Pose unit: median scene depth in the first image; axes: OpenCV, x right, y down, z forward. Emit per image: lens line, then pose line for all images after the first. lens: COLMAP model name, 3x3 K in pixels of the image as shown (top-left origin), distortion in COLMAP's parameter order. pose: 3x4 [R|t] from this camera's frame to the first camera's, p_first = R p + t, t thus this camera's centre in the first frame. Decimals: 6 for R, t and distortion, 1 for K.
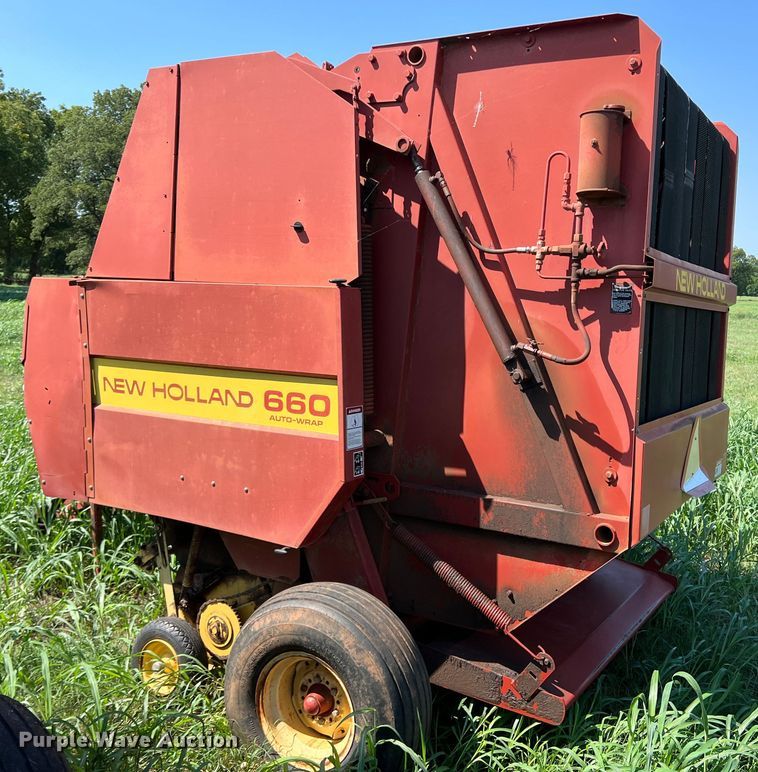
lens RADIAL K [[835.2, 0, 415.8], [0, 835.2, 382.8], [0, 0, 1]] dist [0.129655, -0.296123]
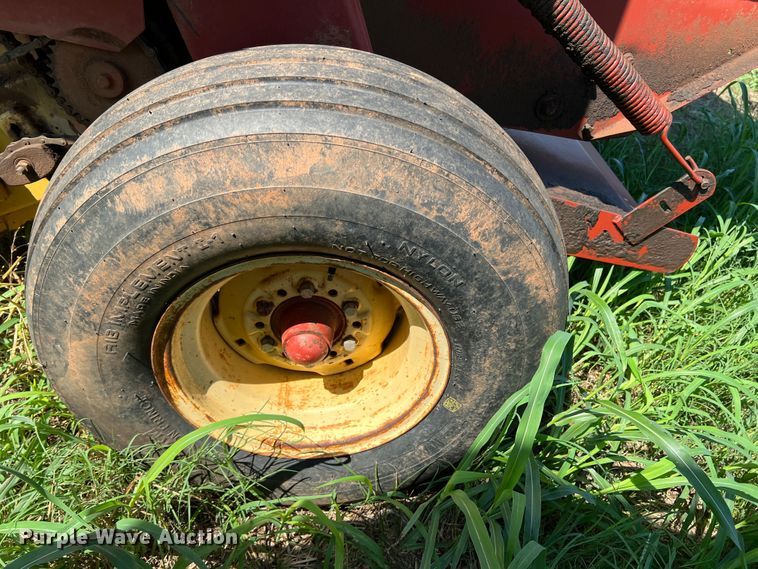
lens RADIAL K [[570.1, 0, 379.0], [0, 570.1, 284.5], [0, 0, 1]] dist [0.074589, -0.096599]
pose [[0.851441, -0.218758, 0.476647, -0.222486], [-0.107691, 0.816558, 0.567130, 0.186950], [-0.513274, -0.534208, 0.671693, 0.802860]]
